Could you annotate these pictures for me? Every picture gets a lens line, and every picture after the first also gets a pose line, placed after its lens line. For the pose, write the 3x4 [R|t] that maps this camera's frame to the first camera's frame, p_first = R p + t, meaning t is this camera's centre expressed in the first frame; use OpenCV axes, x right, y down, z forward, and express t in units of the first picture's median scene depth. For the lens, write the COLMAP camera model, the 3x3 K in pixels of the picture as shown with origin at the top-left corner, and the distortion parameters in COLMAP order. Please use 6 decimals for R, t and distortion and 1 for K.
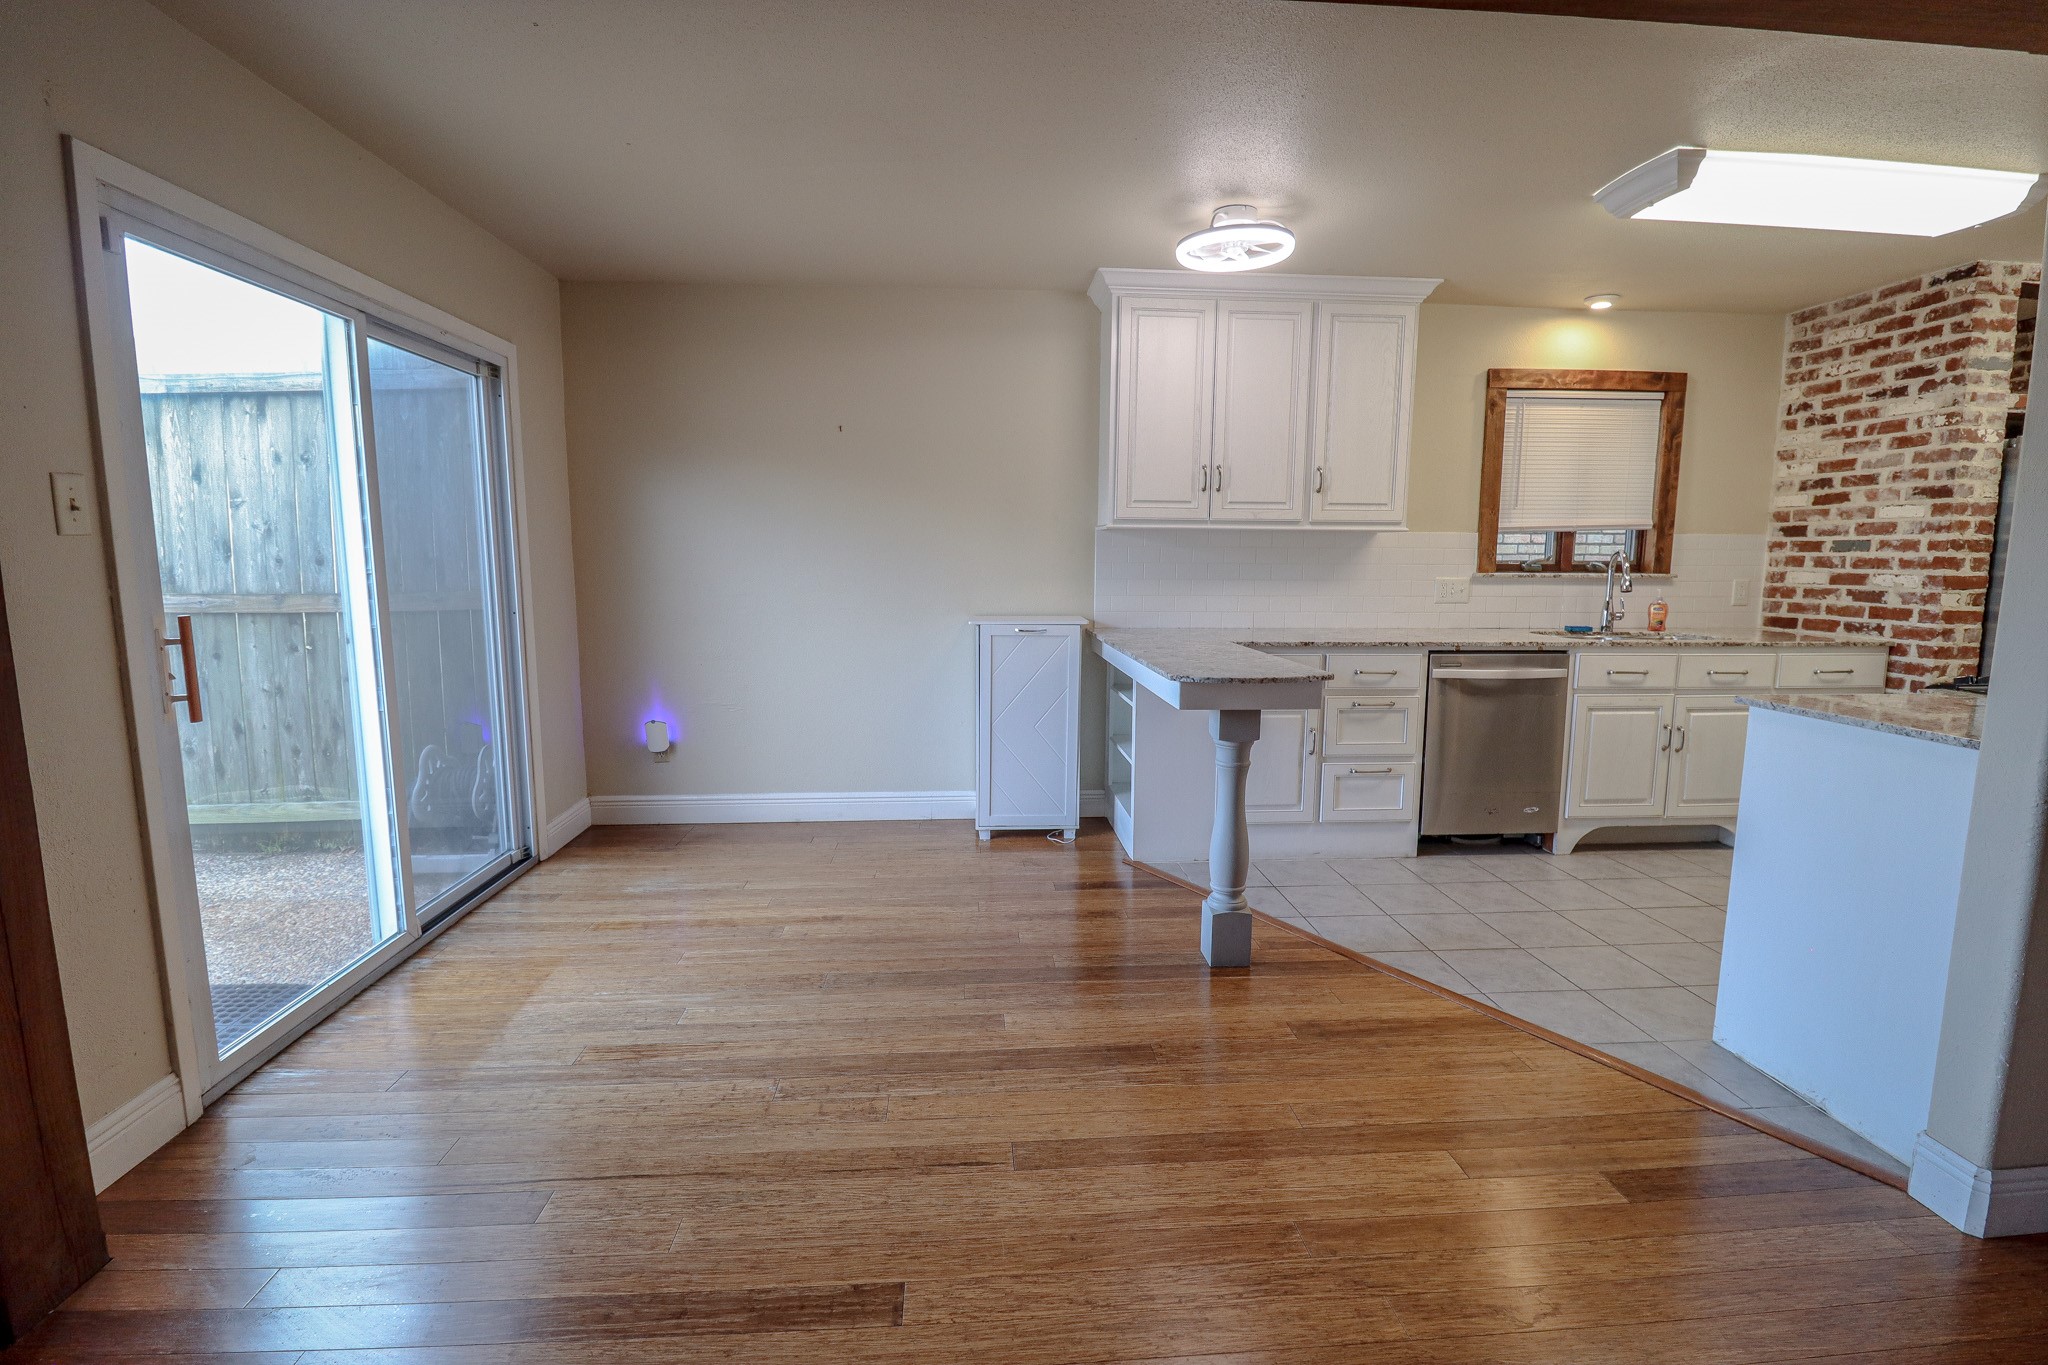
lens RADIAL K [[950.1, 0, 1032.8], [0, 950.1, 692.8], [0, 0, 1]] dist [0.000227, -0.018206]
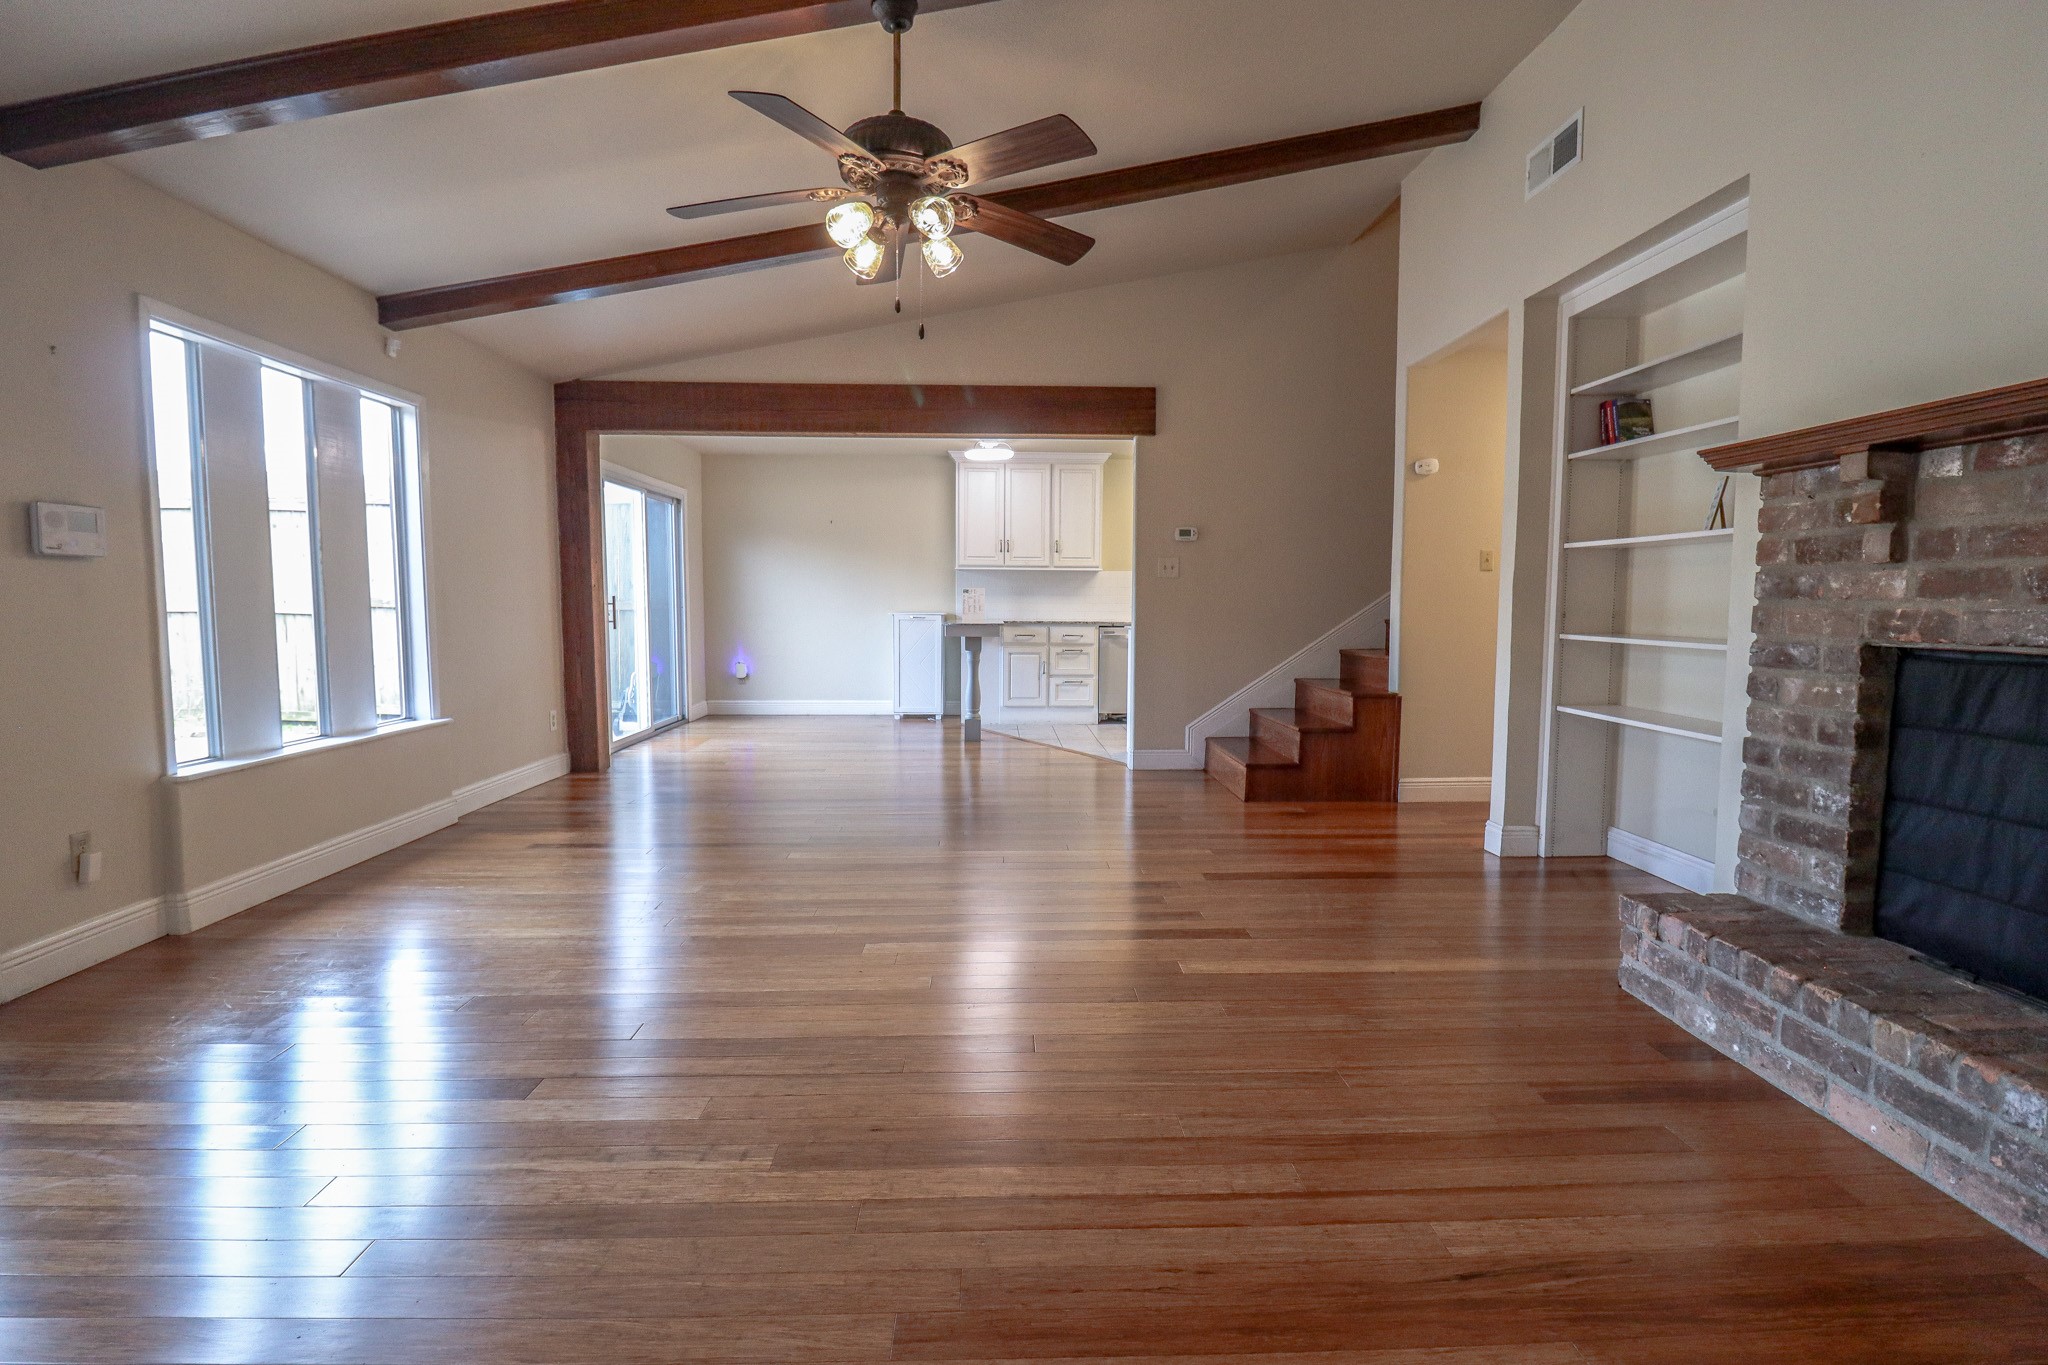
lens RADIAL K [[959.4, 0, 1030.2], [0, 959.4, 676.8], [0, 0, 1]] dist [0.003090, -0.013159]
pose [[0.999420, 0.003014, -0.033930, 0.315843], [-0.004936, 0.998379, -0.056705, 0.184006], [0.033704, 0.056839, 0.997814, -1.103717]]
